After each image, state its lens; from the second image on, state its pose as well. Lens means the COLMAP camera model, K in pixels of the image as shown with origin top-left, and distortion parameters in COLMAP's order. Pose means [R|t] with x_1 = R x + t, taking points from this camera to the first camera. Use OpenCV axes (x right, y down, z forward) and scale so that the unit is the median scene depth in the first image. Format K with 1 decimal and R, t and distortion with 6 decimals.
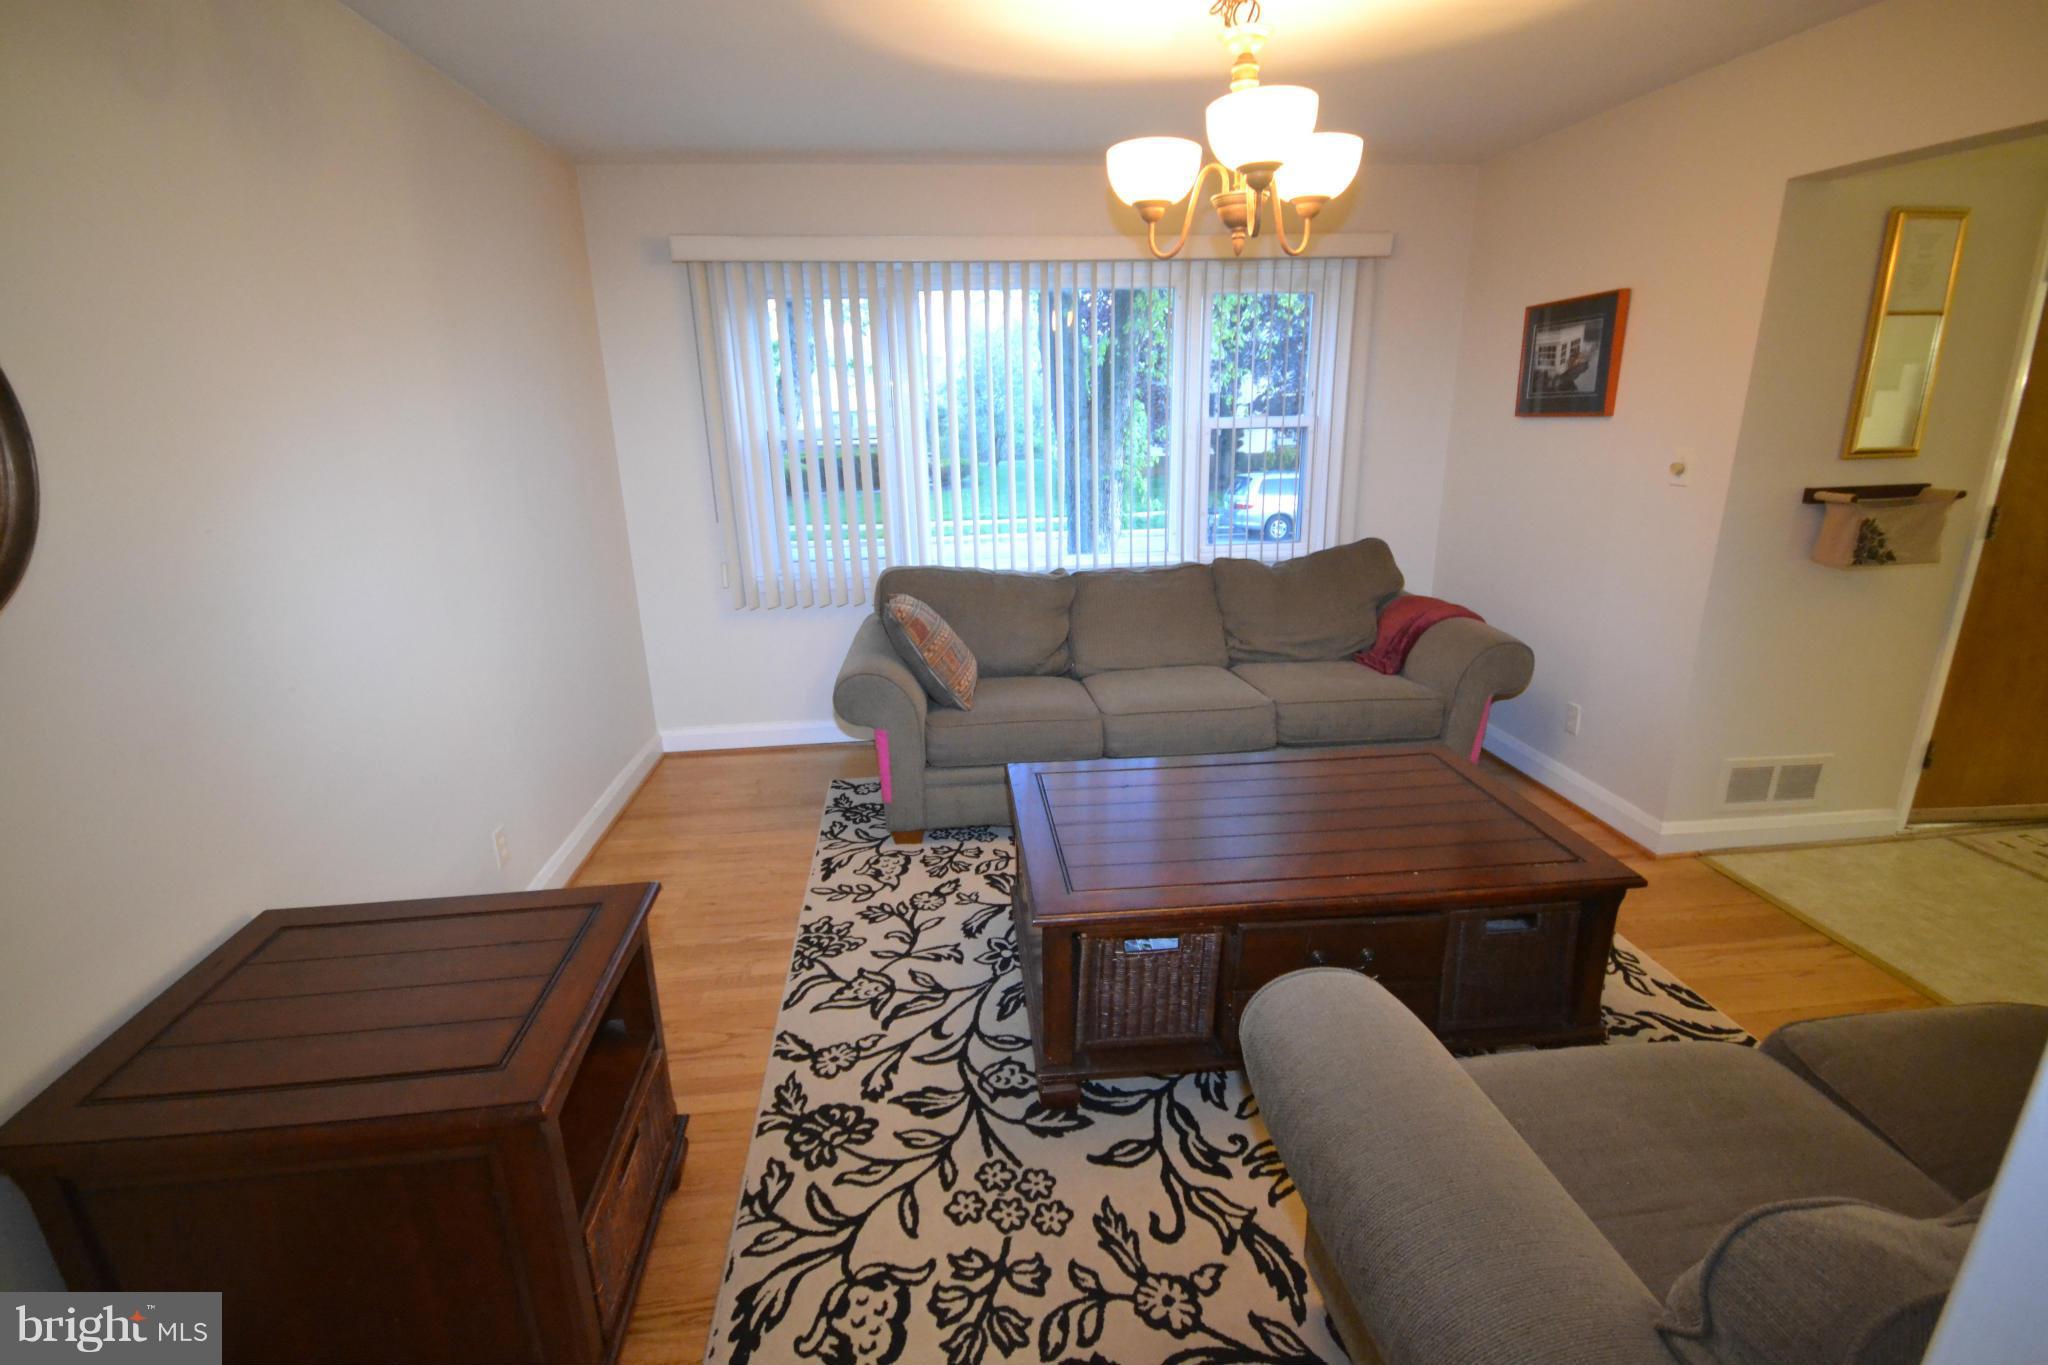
lens RADIAL K [[904.0, 0, 1016.6], [0, 904.0, 676.0], [0, 0, 1]] dist [-0.002362, -0.000014]
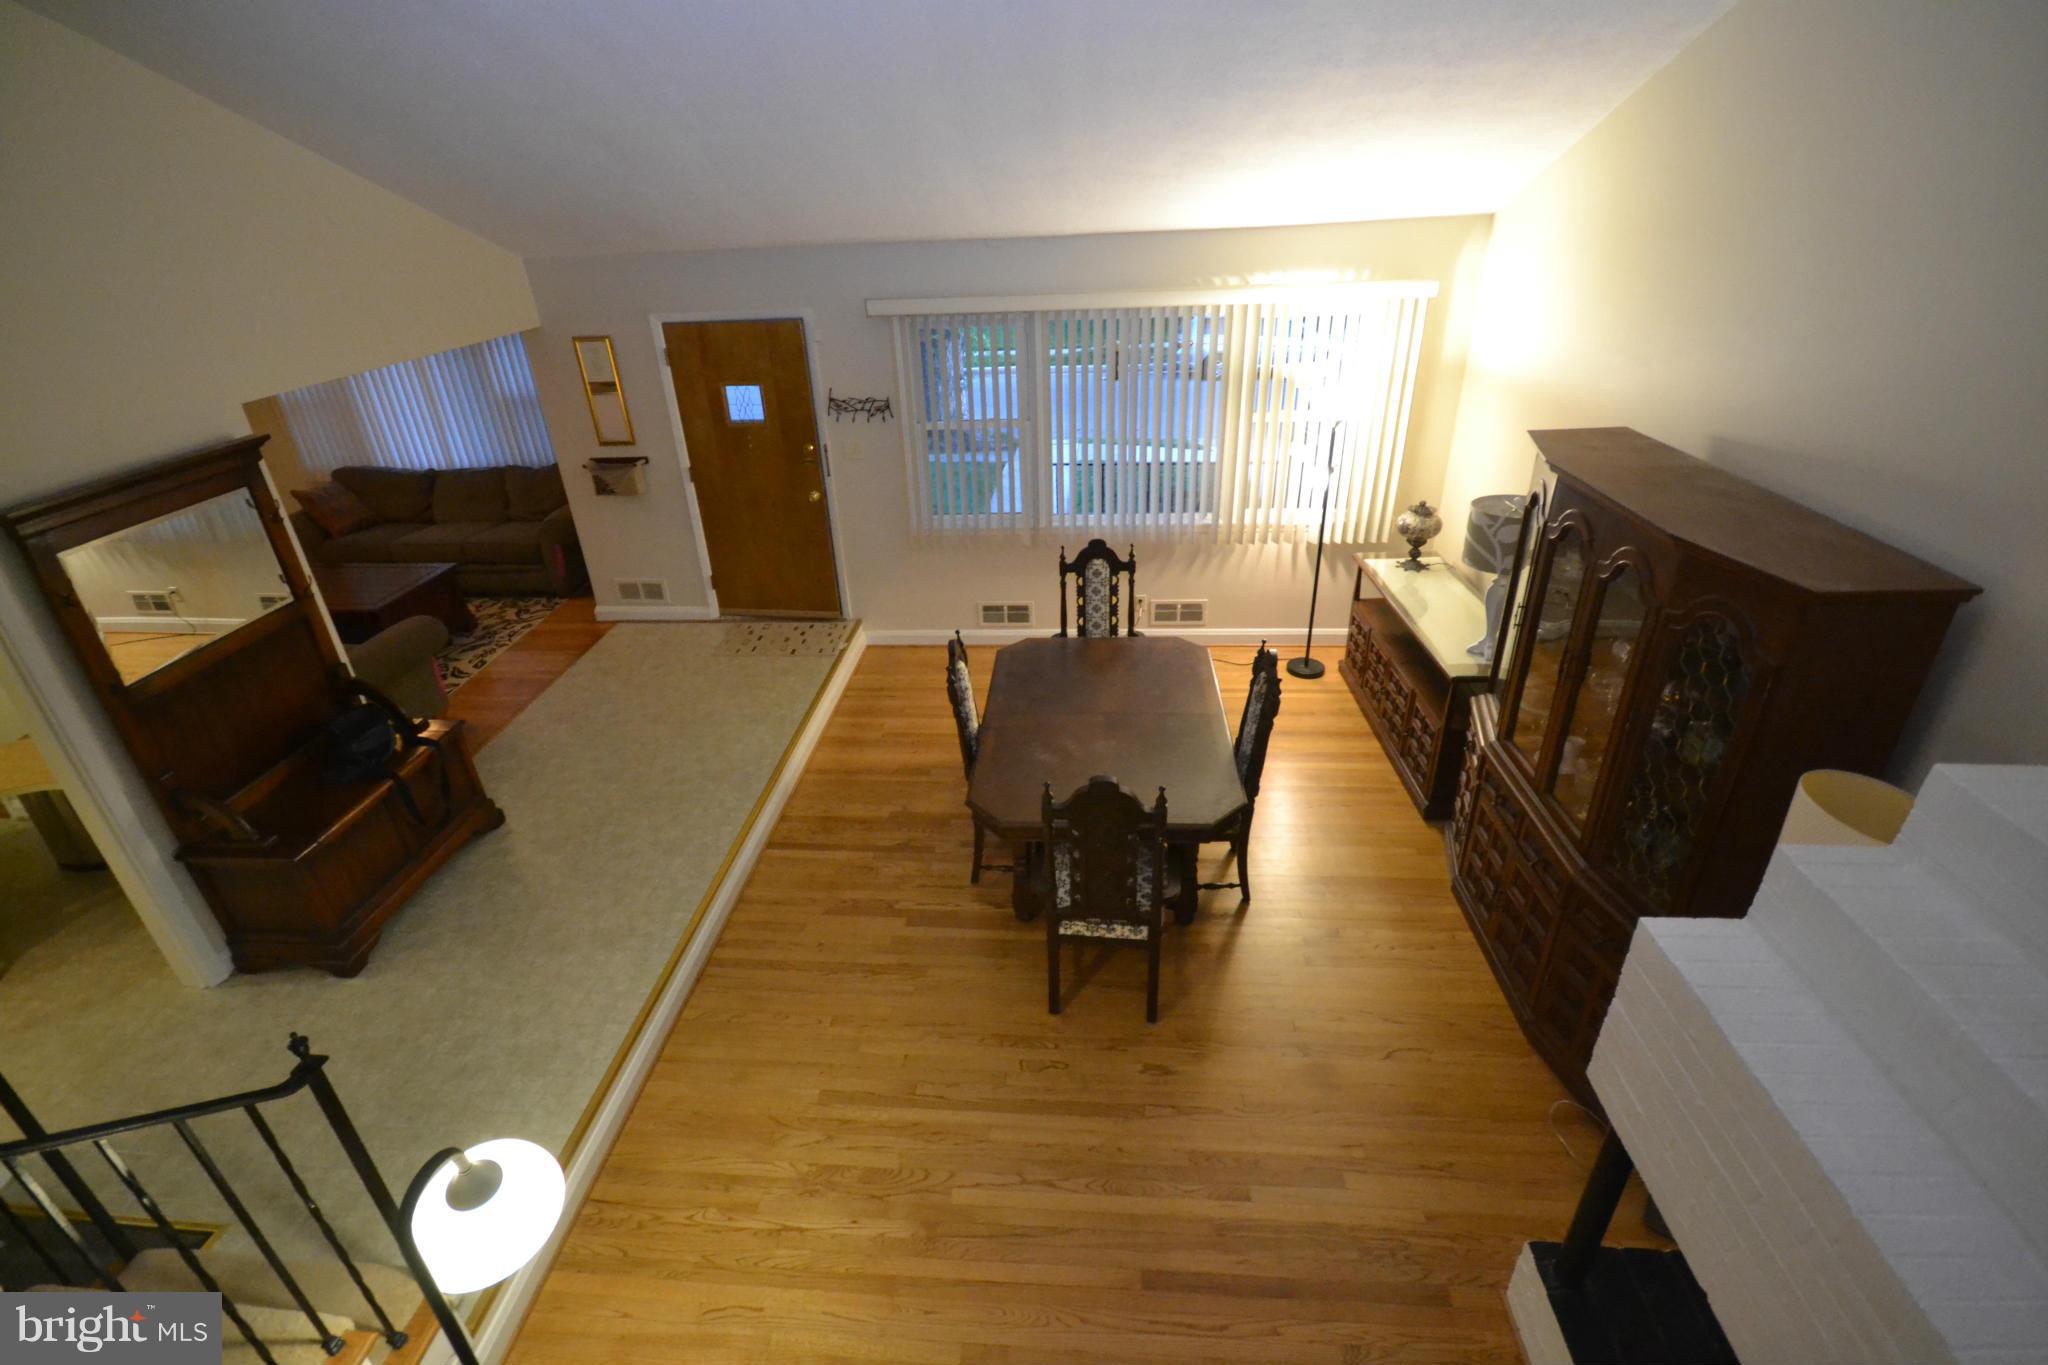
lens RADIAL K [[904.0, 0, 1016.6], [0, 904.0, 676.0], [0, 0, 1]] dist [-0.002362, -0.000014]
pose [[0.979254, 0.078412, -0.186853, 2.134506], [-0.038423, 0.977221, 0.208719, -0.169399], [0.198963, -0.197209, 0.959960, -0.939290]]
